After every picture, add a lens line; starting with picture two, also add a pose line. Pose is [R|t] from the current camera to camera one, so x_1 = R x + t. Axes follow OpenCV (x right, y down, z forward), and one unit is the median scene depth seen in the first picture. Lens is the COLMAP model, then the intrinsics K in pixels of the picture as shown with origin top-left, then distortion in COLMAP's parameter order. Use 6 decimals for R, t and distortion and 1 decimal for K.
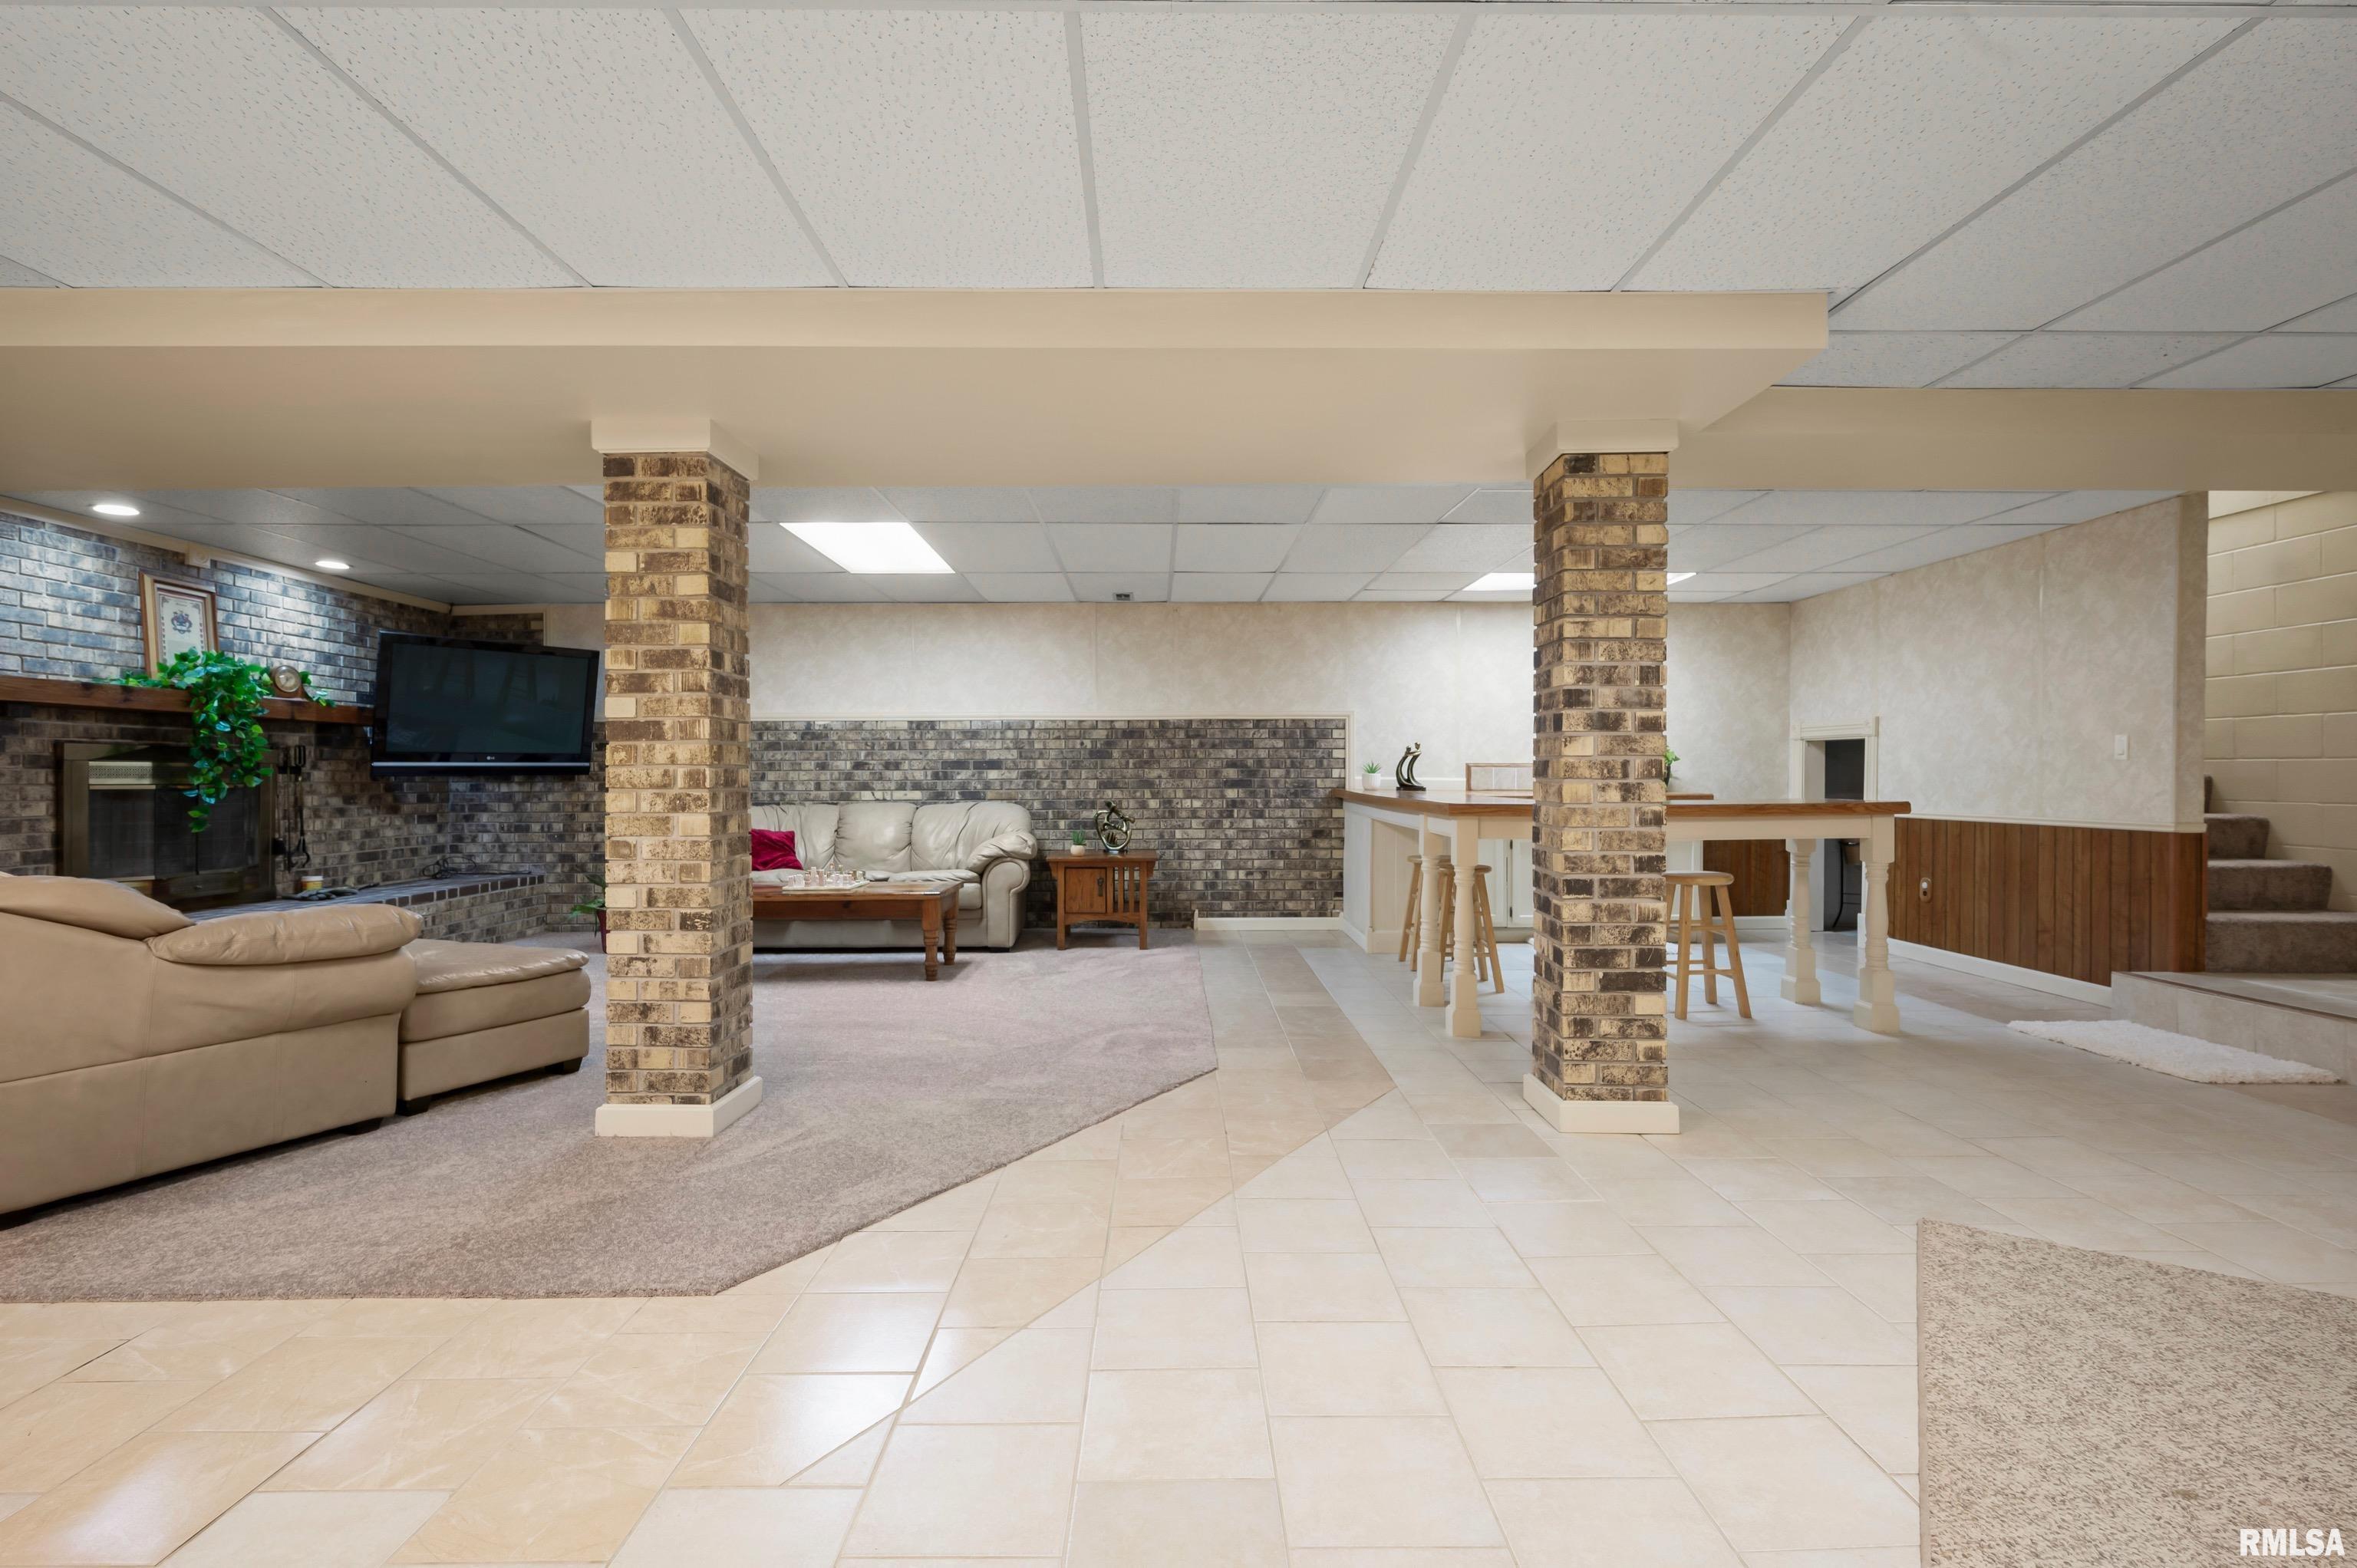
lens RADIAL K [[1087.0, 0, 1178.0], [0, 1087.0, 781.2], [0, 0, 1]] dist [-0.000203, -0.000130]
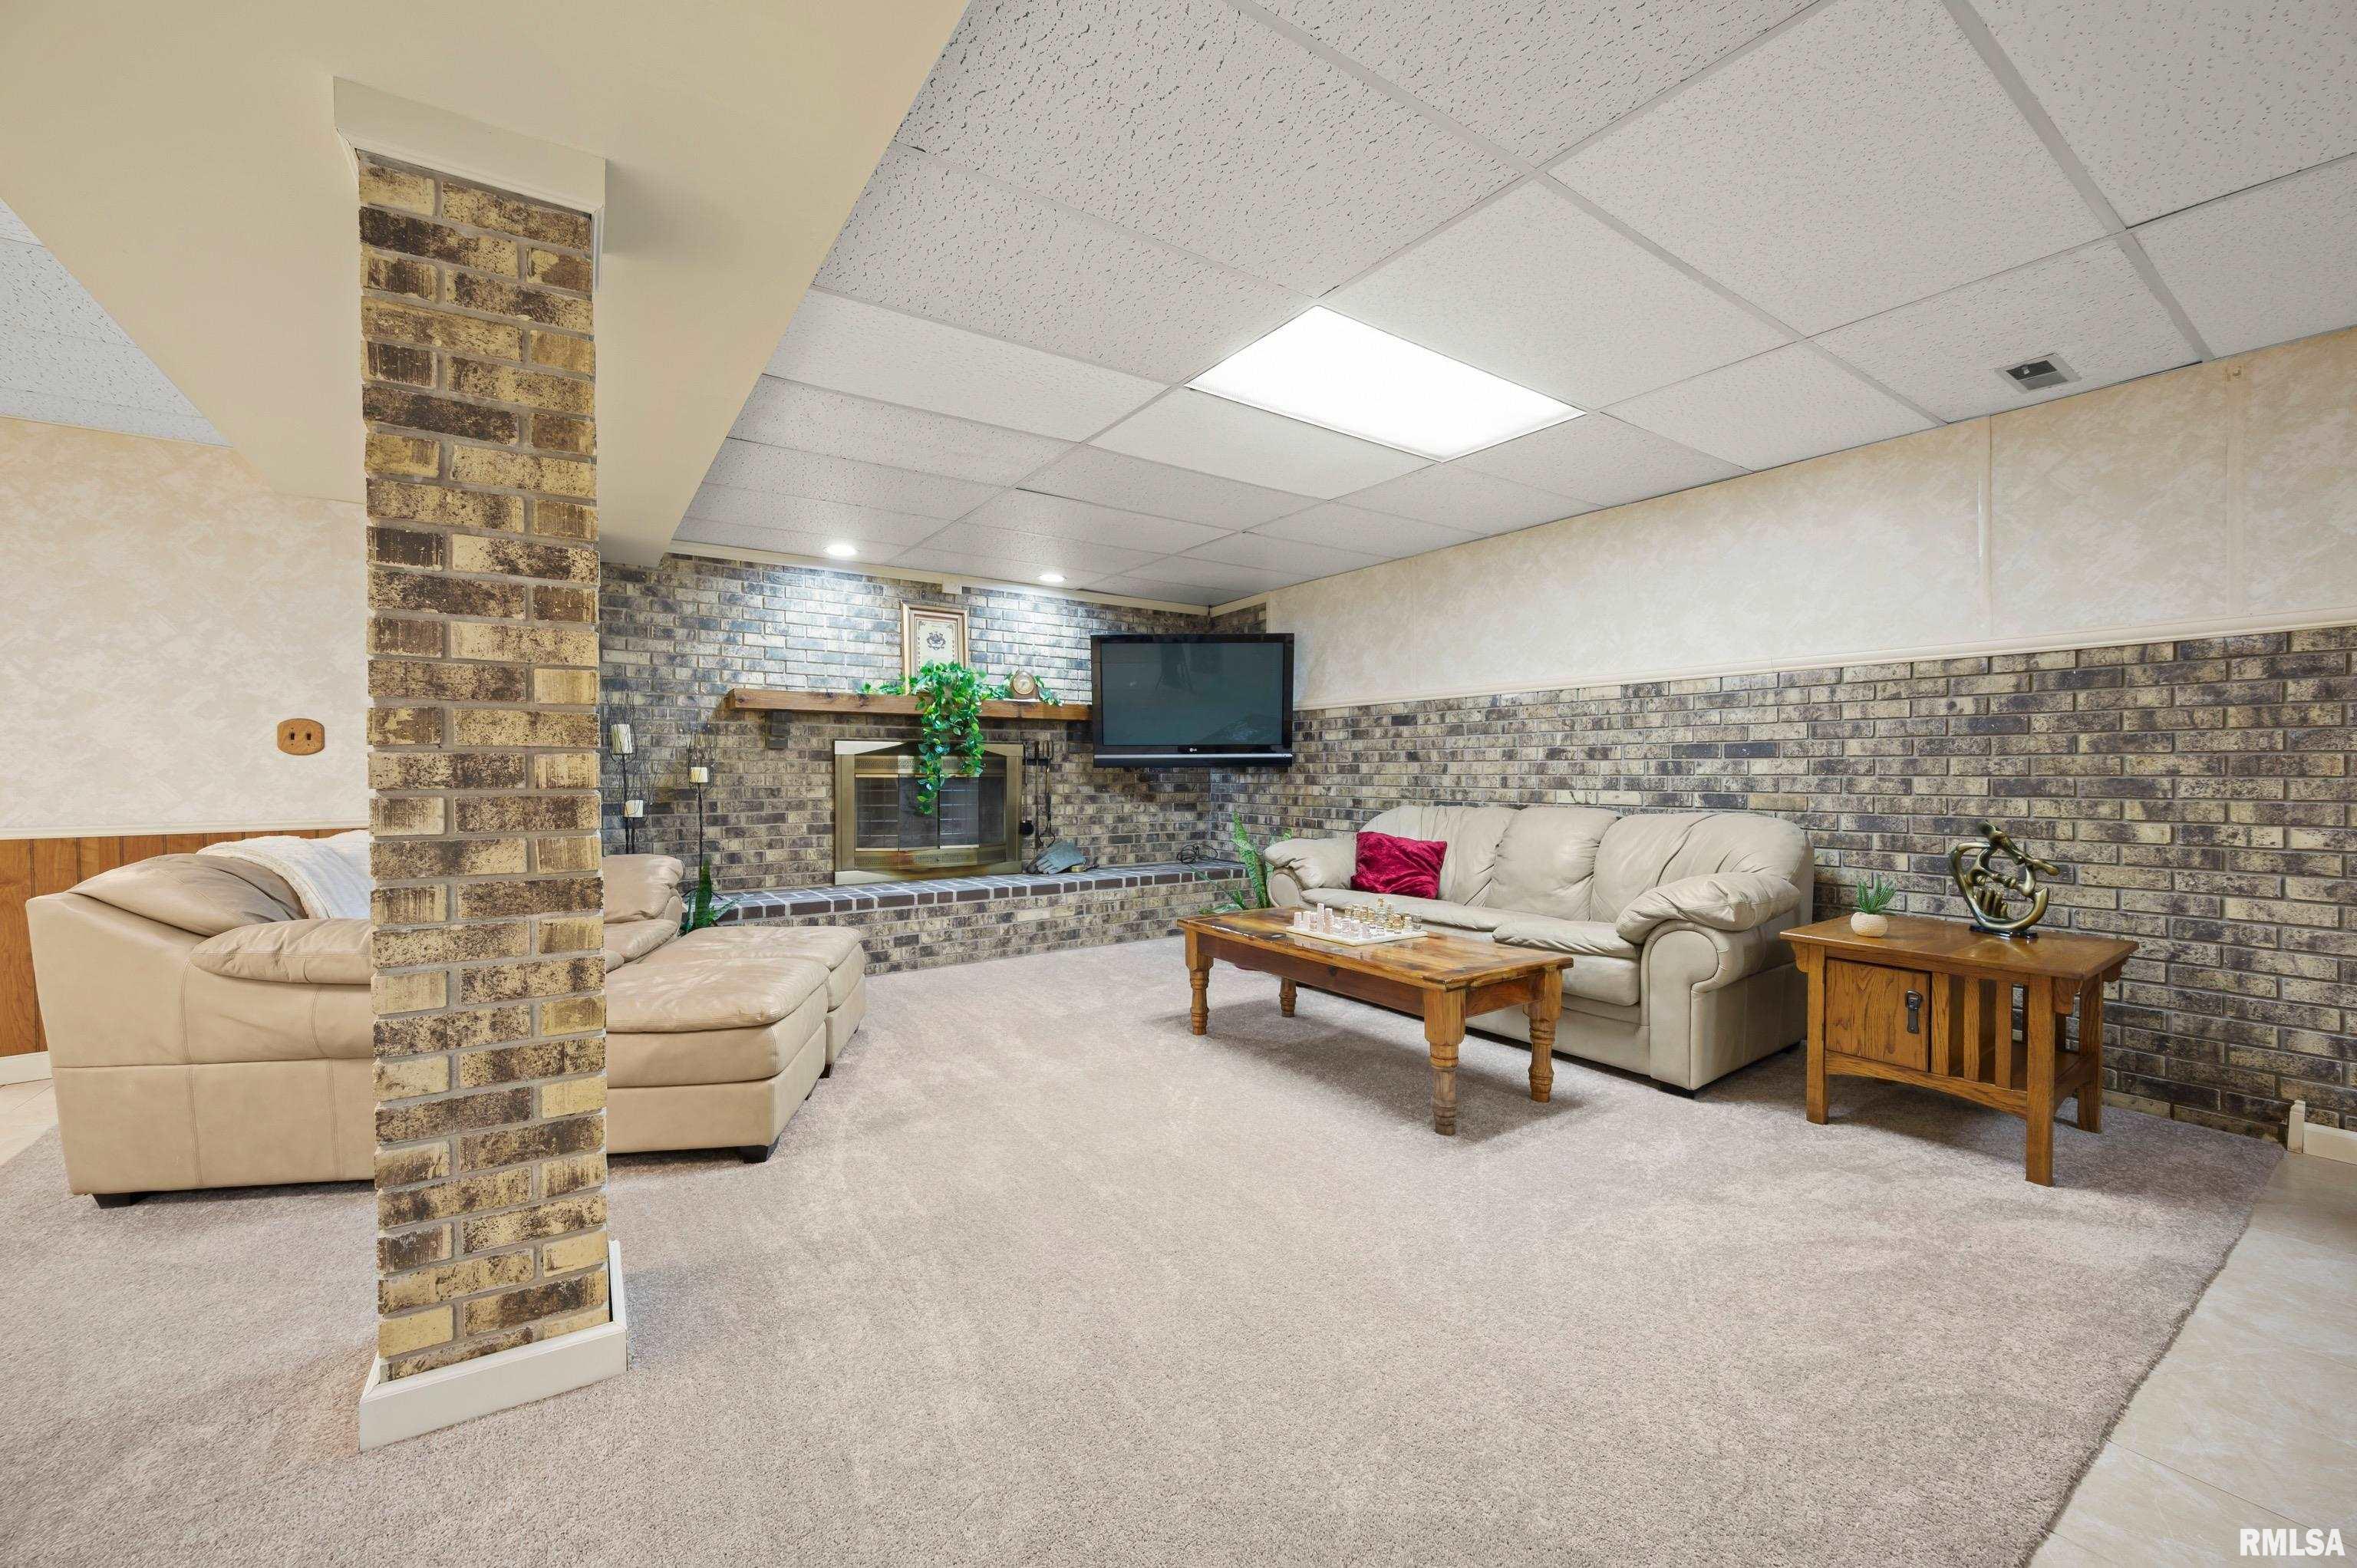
lens RADIAL K [[927.5, 0, 1171.6], [0, 927.5, 782.9], [0, 0, 1]] dist [-0.001421, 0.000038]
pose [[0.556073, 0.015422, -0.830991, 0.068669], [-0.006090, 0.999877, 0.014481, -0.002712], [0.831111, -0.002991, 0.556098, 0.462020]]
